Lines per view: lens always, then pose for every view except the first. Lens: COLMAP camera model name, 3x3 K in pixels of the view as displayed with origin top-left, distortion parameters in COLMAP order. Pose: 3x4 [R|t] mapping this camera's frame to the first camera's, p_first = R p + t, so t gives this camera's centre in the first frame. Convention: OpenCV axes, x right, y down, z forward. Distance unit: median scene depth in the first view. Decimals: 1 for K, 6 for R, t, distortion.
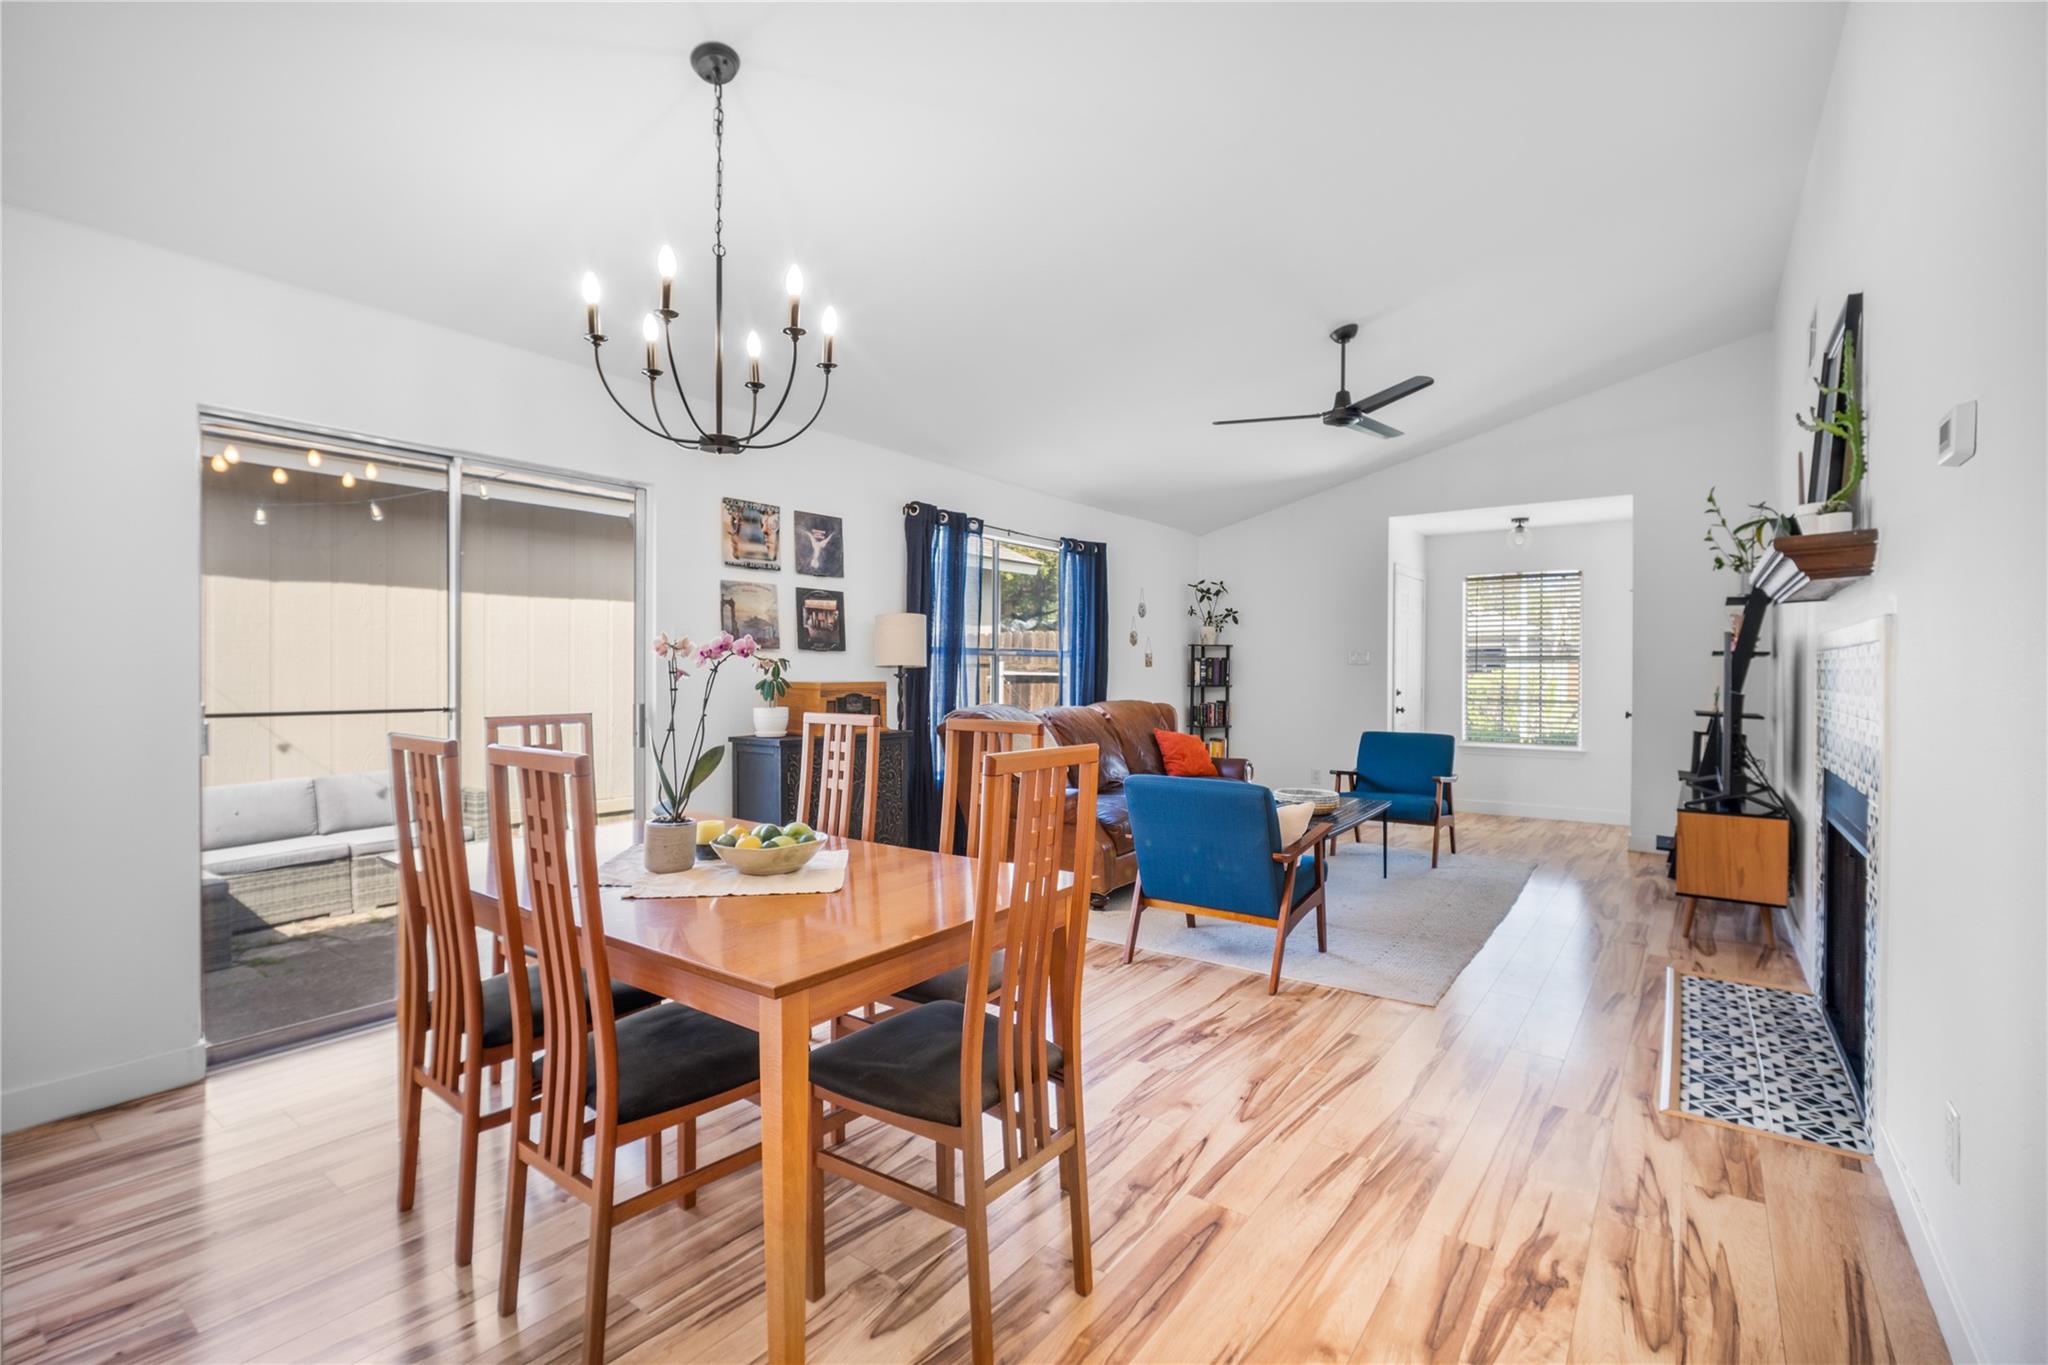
lens RADIAL K [[914.8, 0, 1024.7], [0, 914.8, 678.4], [0, 0, 1]] dist [-0.028427, 0.007990]
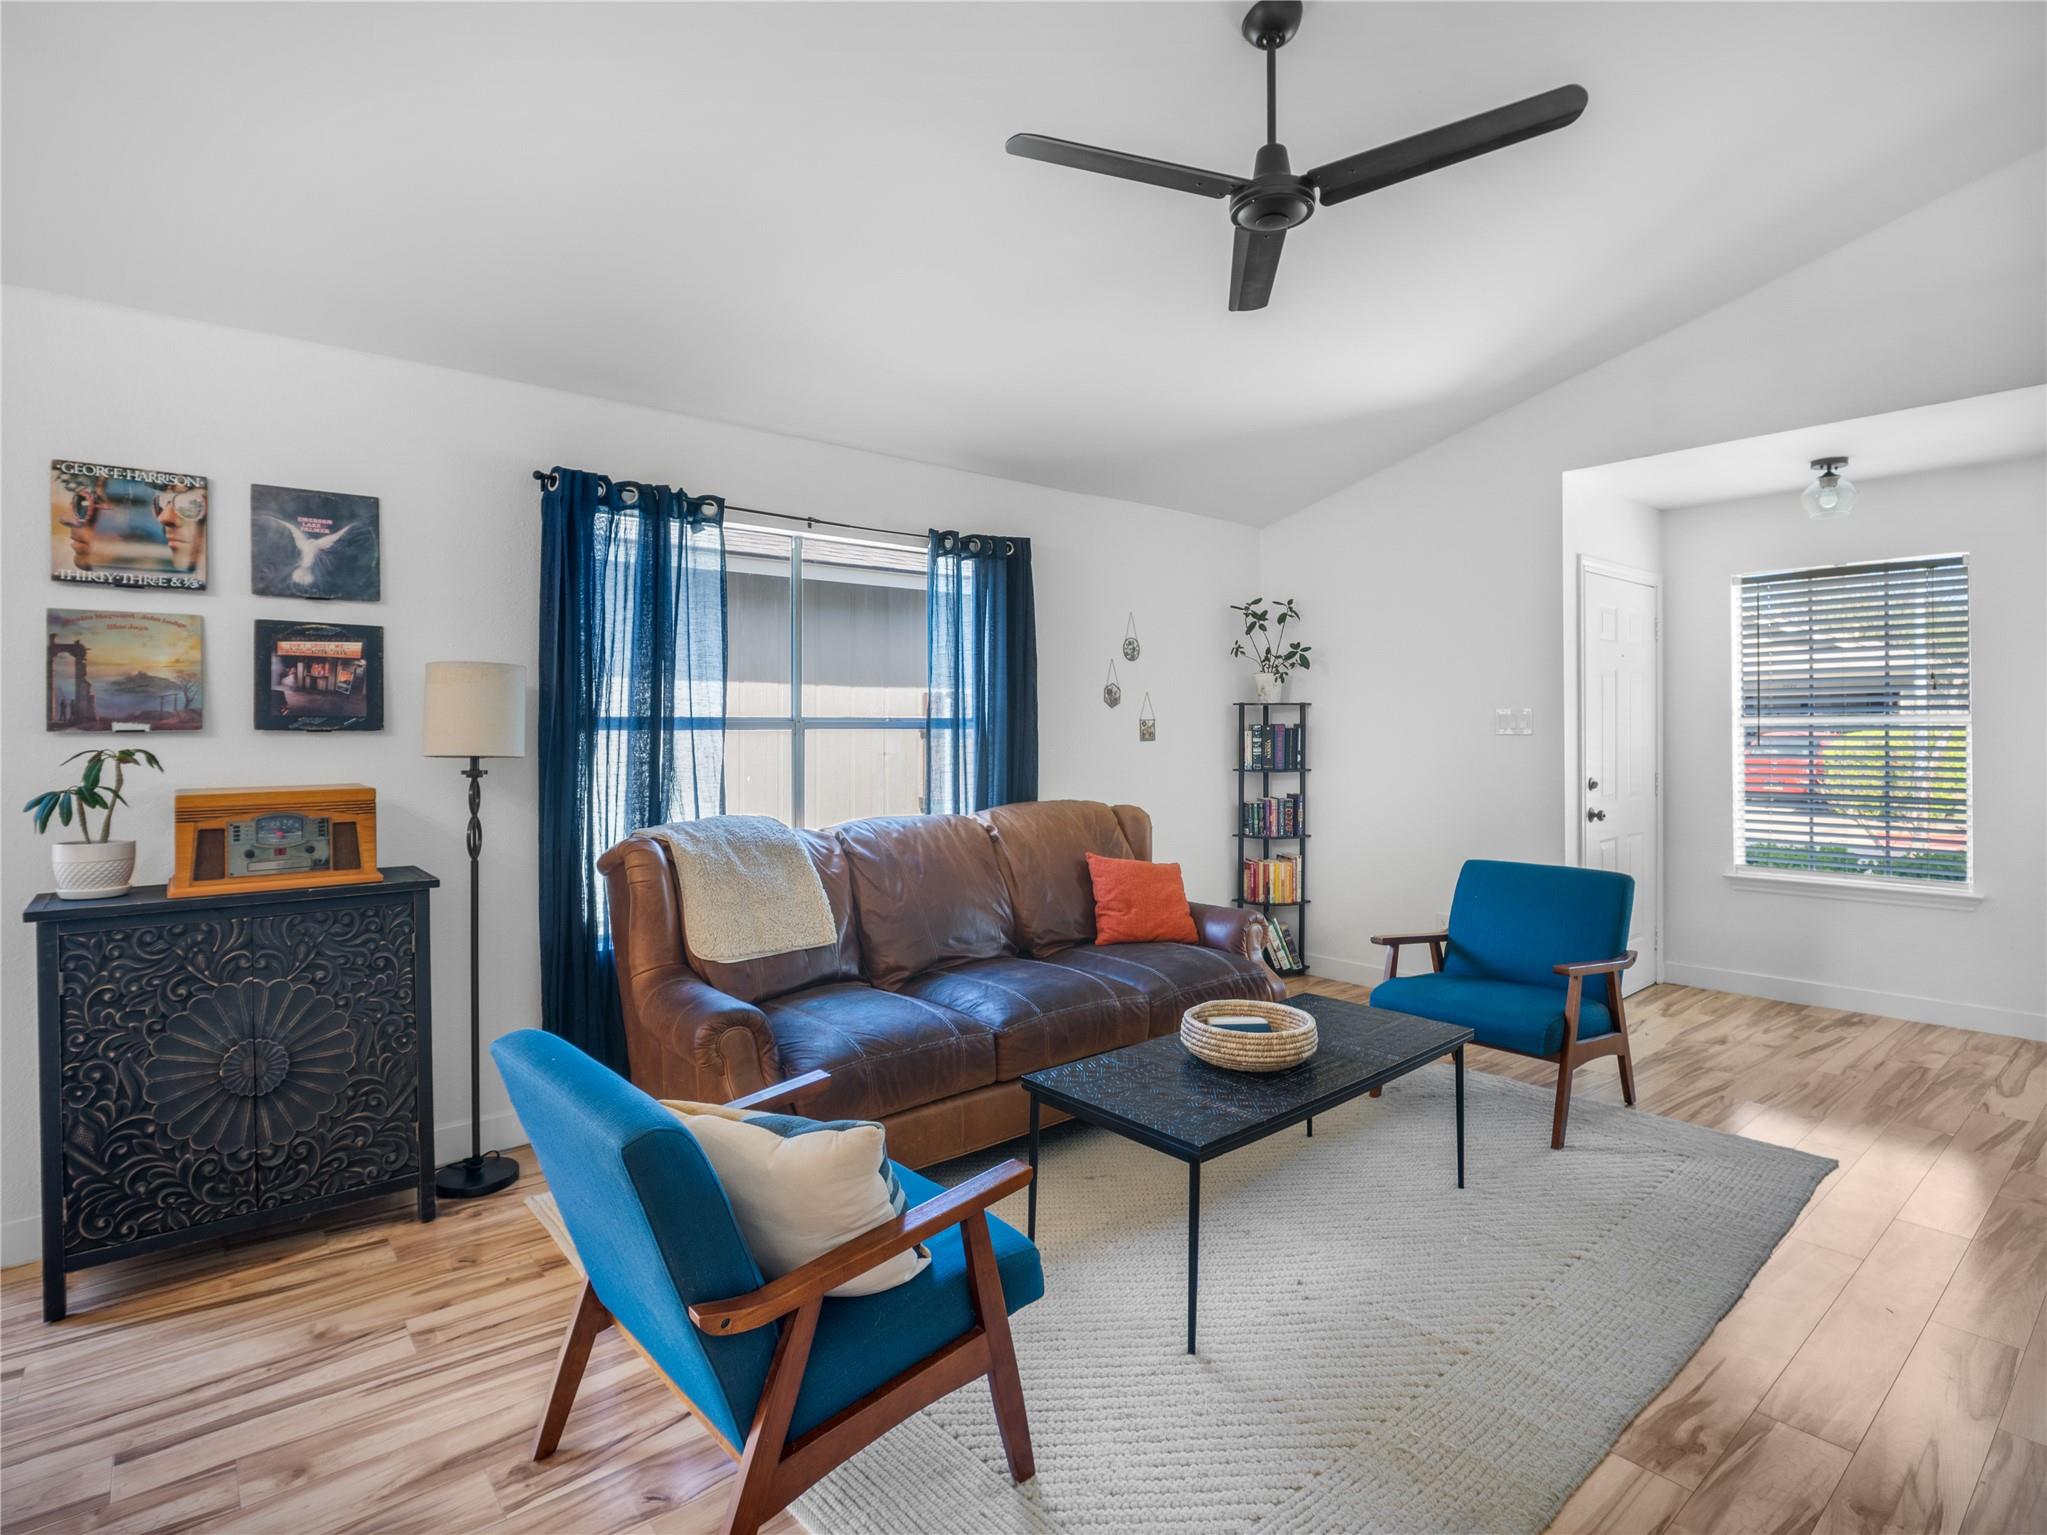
lens RADIAL K [[1044.6, 0, 1003.4], [0, 1044.6, 734.2], [0, 0, 1]] dist [-0.032541, 0.012314]
pose [[0.970592, -0.005699, -0.240663, 0.340696], [0.004641, 0.999977, -0.004962, -0.022956], [0.240686, 0.003699, 0.970596, 0.477800]]
